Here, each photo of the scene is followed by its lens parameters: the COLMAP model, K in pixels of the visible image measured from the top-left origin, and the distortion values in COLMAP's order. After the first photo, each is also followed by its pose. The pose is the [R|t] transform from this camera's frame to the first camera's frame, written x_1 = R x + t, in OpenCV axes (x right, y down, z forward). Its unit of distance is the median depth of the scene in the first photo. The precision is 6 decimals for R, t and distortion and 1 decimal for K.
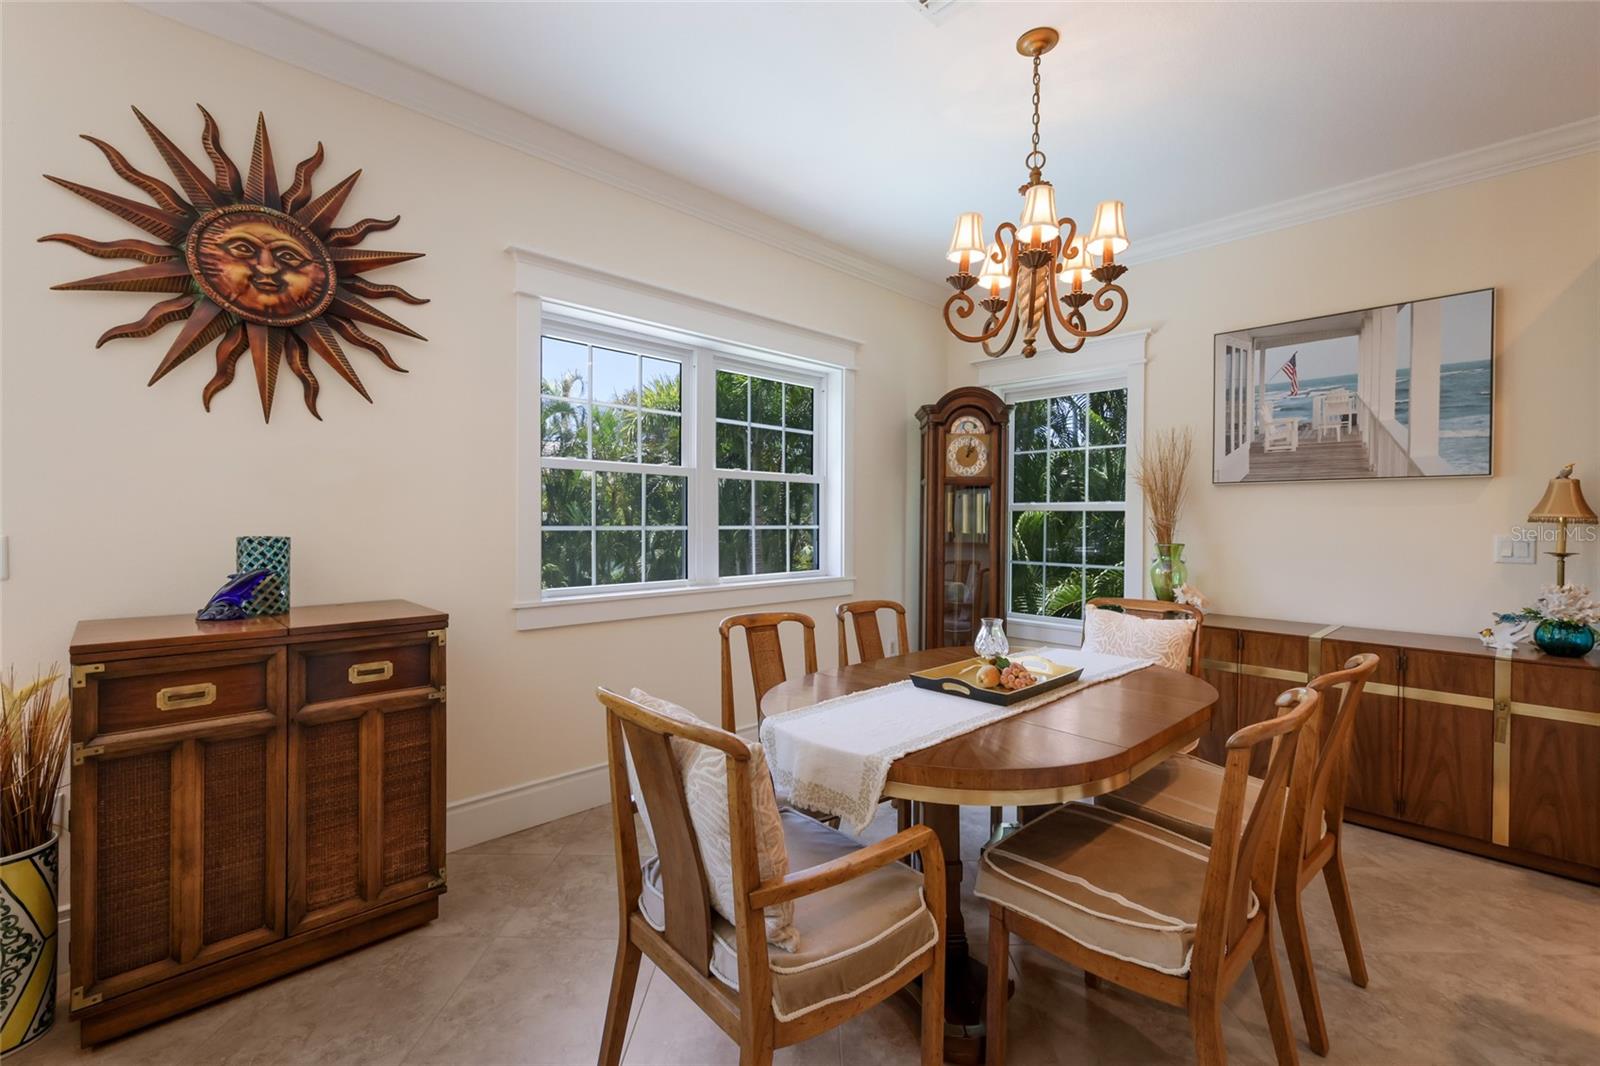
lens RADIAL K [[698.9, 0, 804.7], [0, 698.9, 524.5], [0, 0, 1]] dist [0.015096, 0.000147]
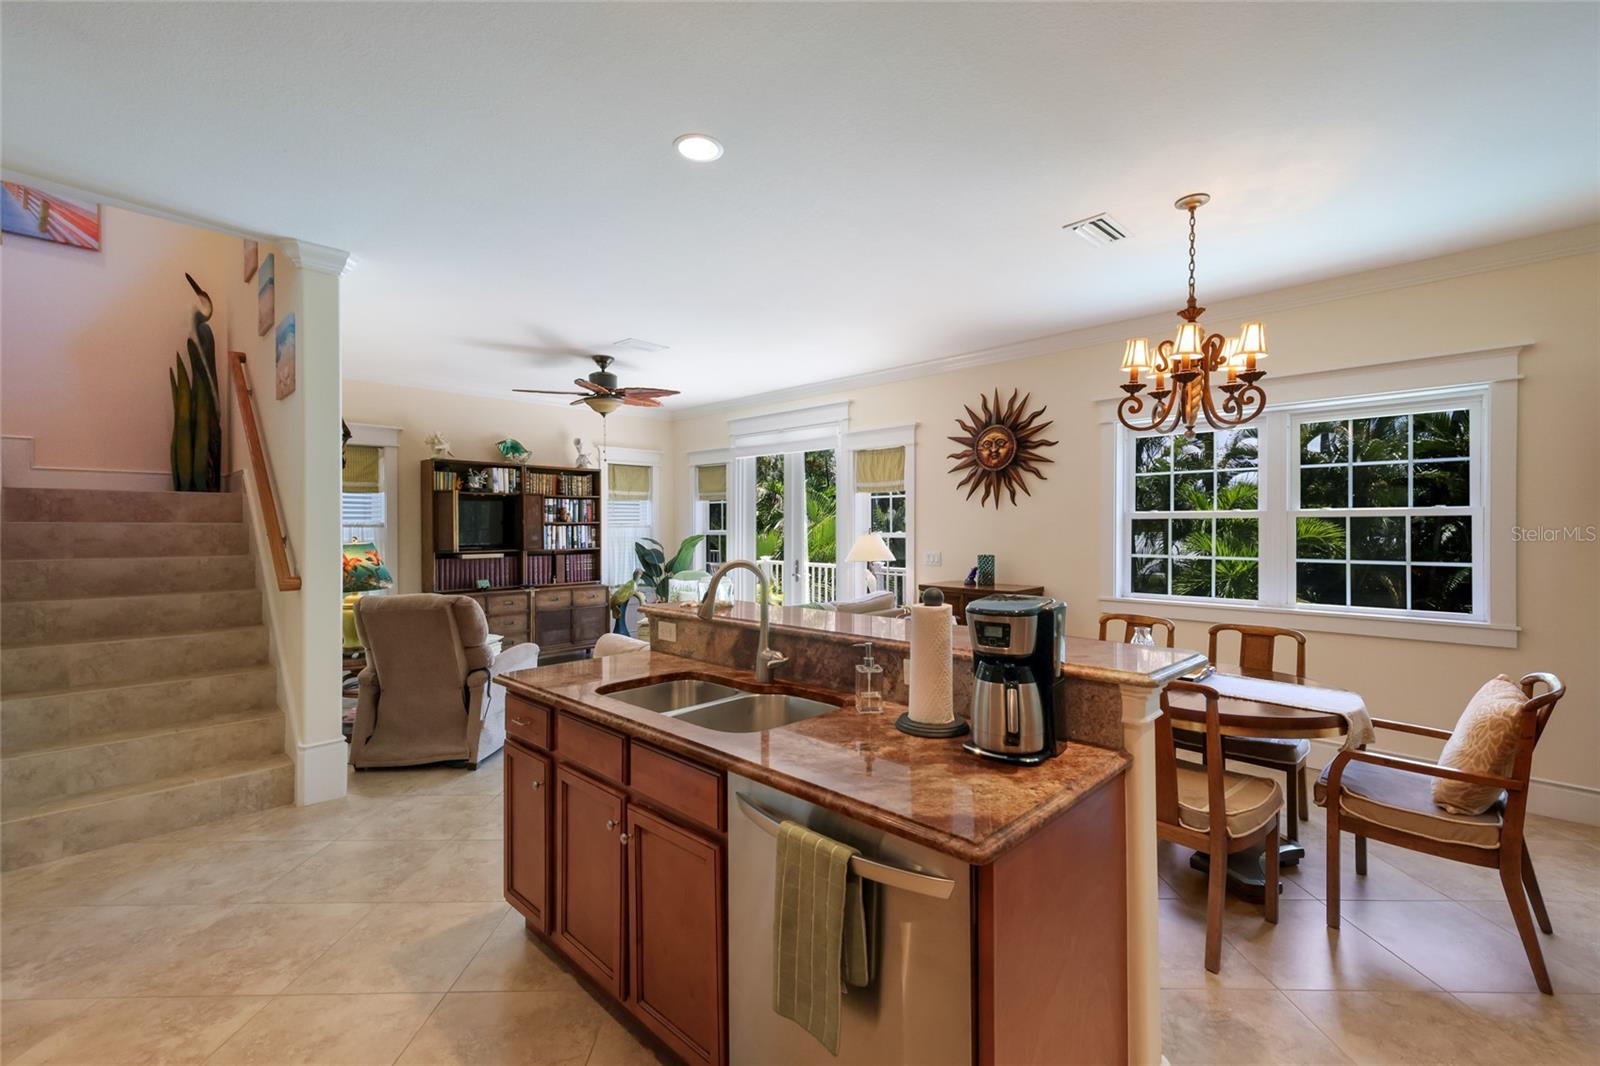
lens RADIAL K [[698.9, 0, 804.7], [0, 698.9, 524.5], [0, 0, 1]] dist [0.015096, 0.000147]
pose [[0.034487, -0.004170, -0.999396, 1.625874], [-0.005648, 0.999975, -0.004367, -0.072795], [0.999389, 0.005795, 0.034463, 0.217825]]
